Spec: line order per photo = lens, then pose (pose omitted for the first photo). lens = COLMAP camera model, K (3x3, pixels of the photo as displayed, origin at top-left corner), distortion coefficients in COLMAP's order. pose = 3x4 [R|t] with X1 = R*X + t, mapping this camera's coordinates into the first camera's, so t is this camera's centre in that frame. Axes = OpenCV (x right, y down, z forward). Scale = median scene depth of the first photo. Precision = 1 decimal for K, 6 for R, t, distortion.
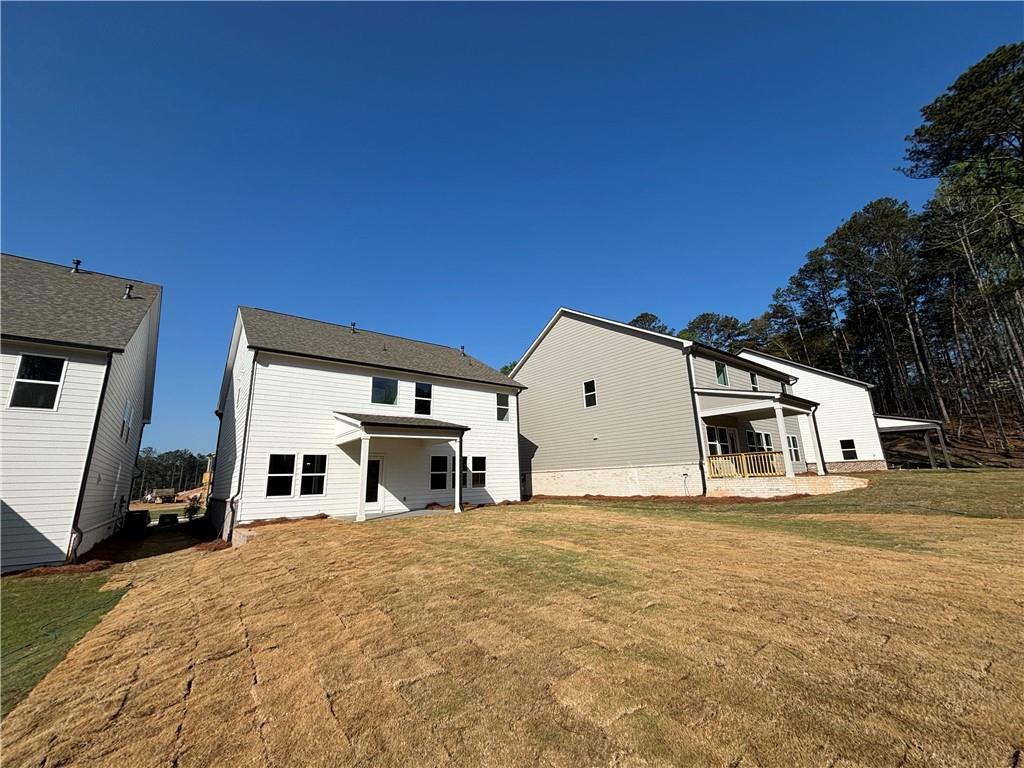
lens RADIAL K [[413.9, 0, 511.7], [0, 413.9, 382.2], [0, 0, 1]] dist [0.007105, -0.003219]
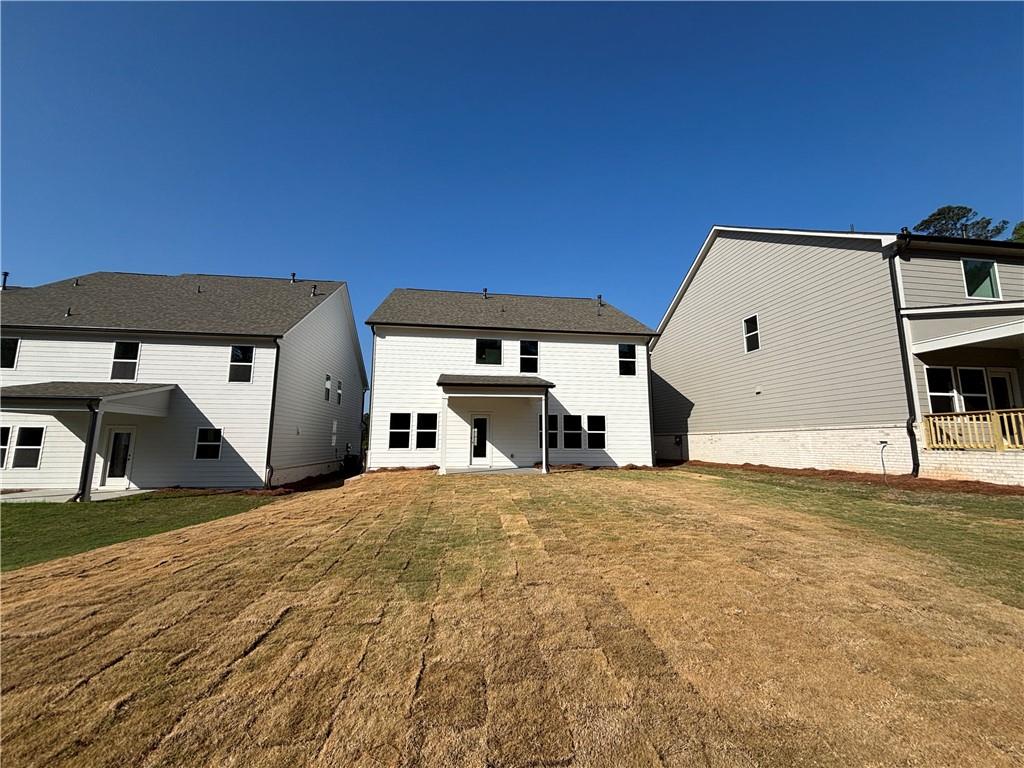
lens RADIAL K [[413.9, 0, 508.4], [0, 413.9, 384.5], [0, 0, 1]] dist [0.007105, -0.003219]
pose [[0.861213, -0.036557, -0.506928, 0.242455], [0.089179, 0.992805, 0.079909, 0.024337], [0.500359, -0.114026, 0.858277, 0.140425]]
